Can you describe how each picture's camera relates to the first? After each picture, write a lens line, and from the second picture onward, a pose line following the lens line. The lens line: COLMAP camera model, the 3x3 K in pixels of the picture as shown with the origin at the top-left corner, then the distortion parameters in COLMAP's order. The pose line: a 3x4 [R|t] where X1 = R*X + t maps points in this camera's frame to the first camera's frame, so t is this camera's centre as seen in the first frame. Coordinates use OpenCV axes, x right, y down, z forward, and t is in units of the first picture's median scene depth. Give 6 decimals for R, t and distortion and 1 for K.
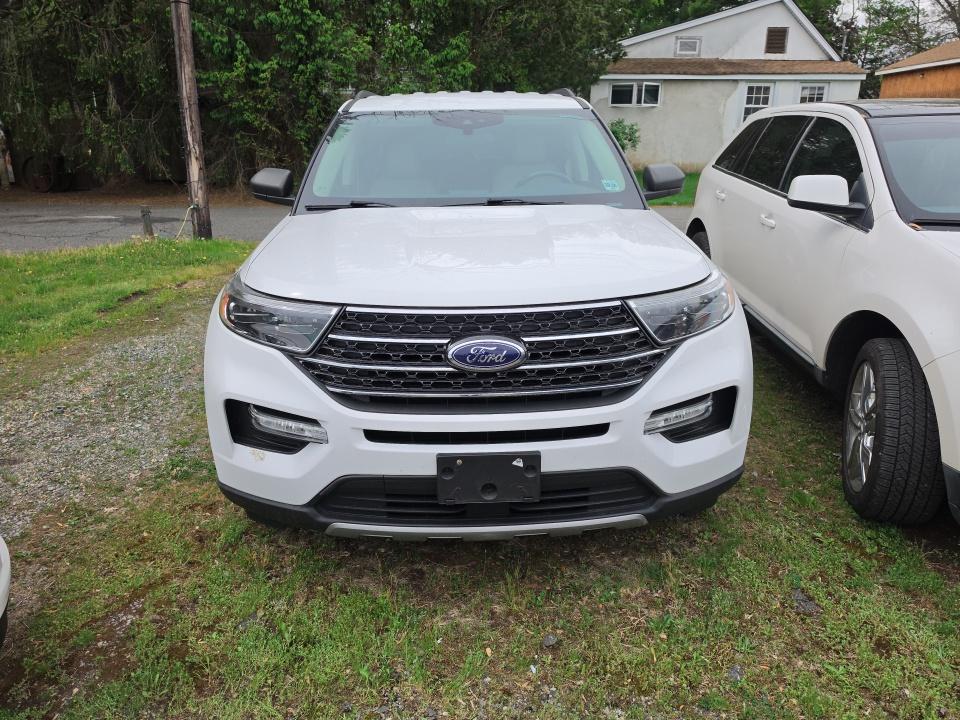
lens RADIAL K [[684.5, 0, 480.0], [0, 684.5, 360.0], [0, 0, 1]] dist [0.052870, -0.065034]
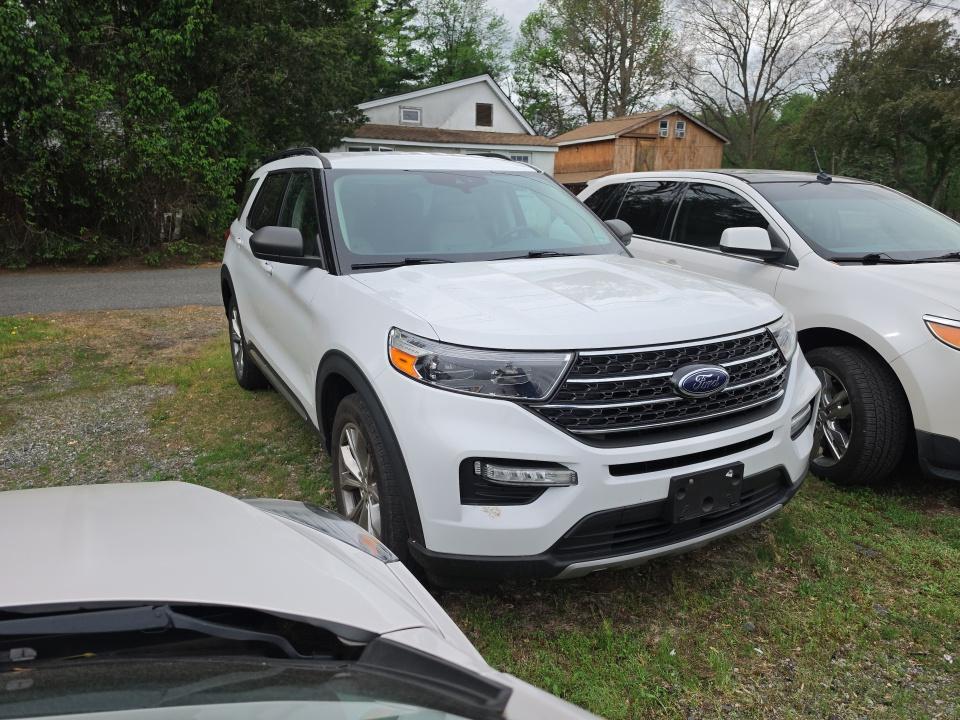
lens RADIAL K [[684.9, 0, 476.2], [0, 684.9, 372.1], [0, 0, 1]] dist [0.045773, -0.051060]
pose [[0.901562, -0.100091, 0.420914, -0.691540], [0.126840, 0.991271, -0.035962, -0.025842], [-0.413640, 0.085811, 0.906388, 0.100469]]
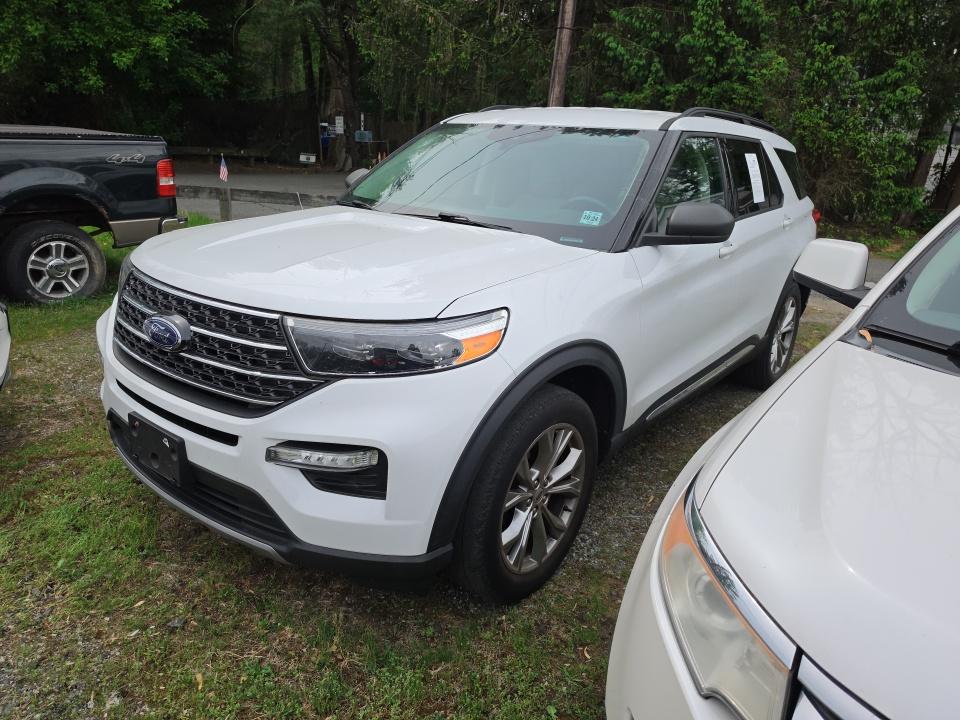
lens RADIAL K [[699.0, 0, 480.0], [0, 699.0, 360.0], [0, 0, 1]] dist [-0.003067, -0.005342]
pose [[0.755274, 0.247714, -0.606794, 0.898817], [-0.269126, 0.961387, 0.057491, -0.139132], [0.597605, 0.119883, 0.792778, 0.367891]]
